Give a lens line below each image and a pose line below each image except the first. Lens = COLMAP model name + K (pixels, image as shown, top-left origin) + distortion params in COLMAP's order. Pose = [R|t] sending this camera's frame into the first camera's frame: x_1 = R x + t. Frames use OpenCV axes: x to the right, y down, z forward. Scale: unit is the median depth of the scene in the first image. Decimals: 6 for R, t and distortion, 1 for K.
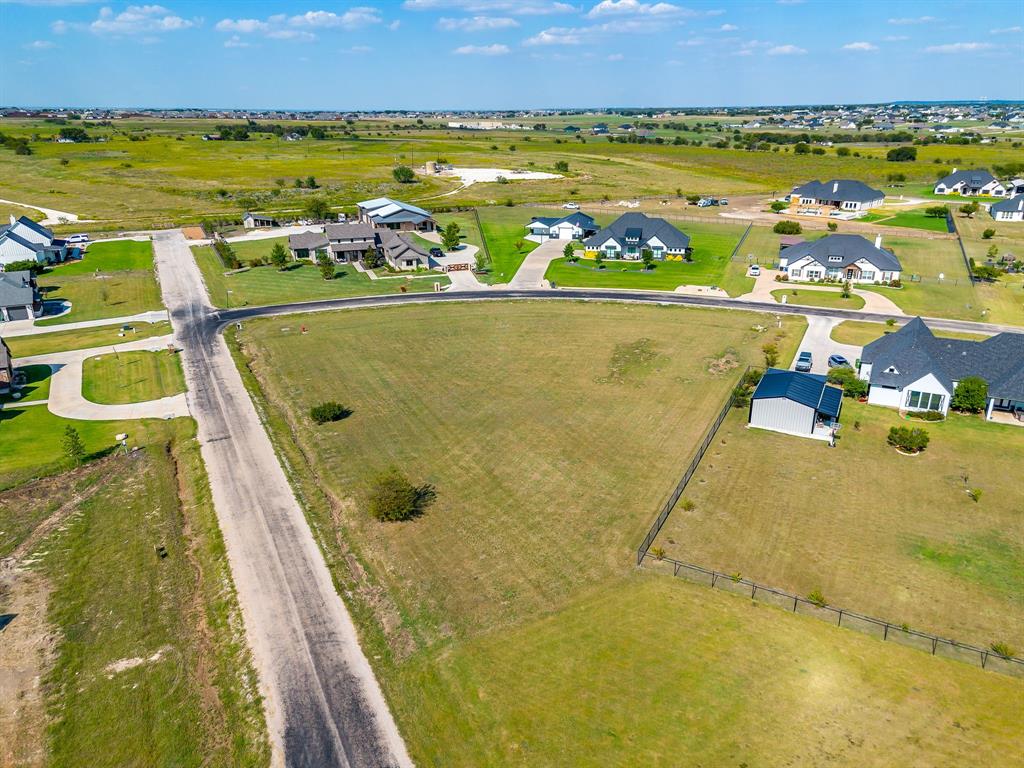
lens RADIAL K [[731.5, 0, 516.8], [0, 731.5, 379.9], [0, 0, 1]] dist [0.074812, -0.045360]
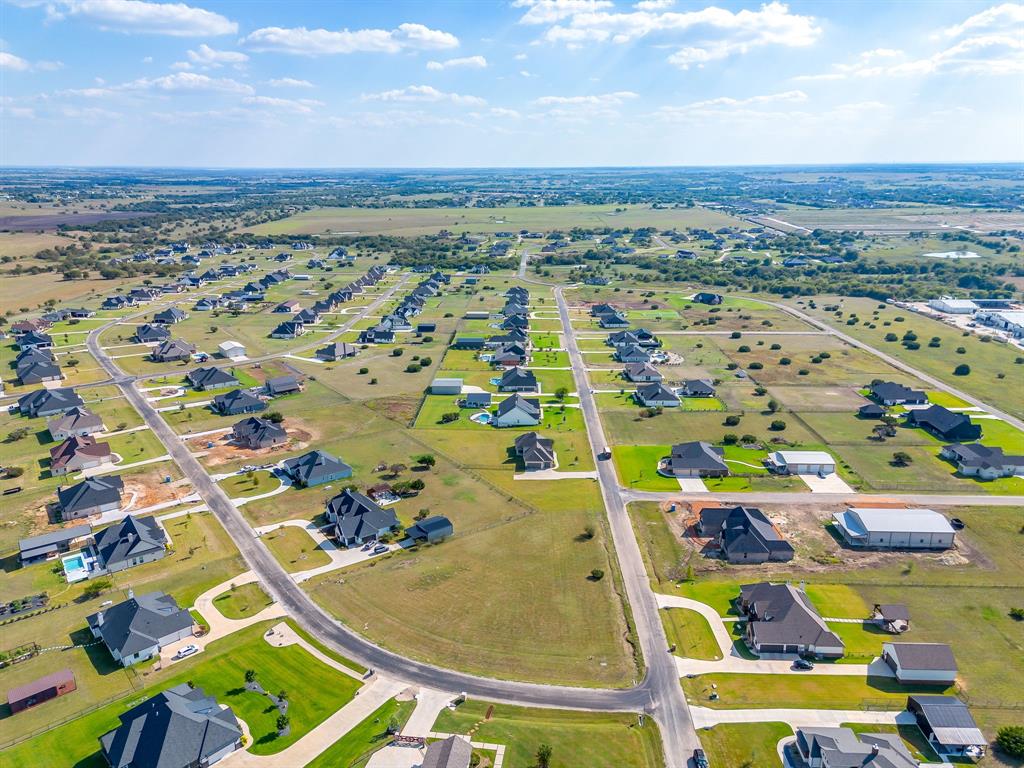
lens RADIAL K [[731.5, 0, 511.6], [0, 731.5, 384.3], [0, 0, 1]] dist [0.074812, -0.045360]
pose [[-0.884603, -0.125413, 0.449164, -0.982121], [0.171390, 0.808324, 0.563238, -1.796318], [-0.433708, 0.575225, -0.693552, 2.366834]]
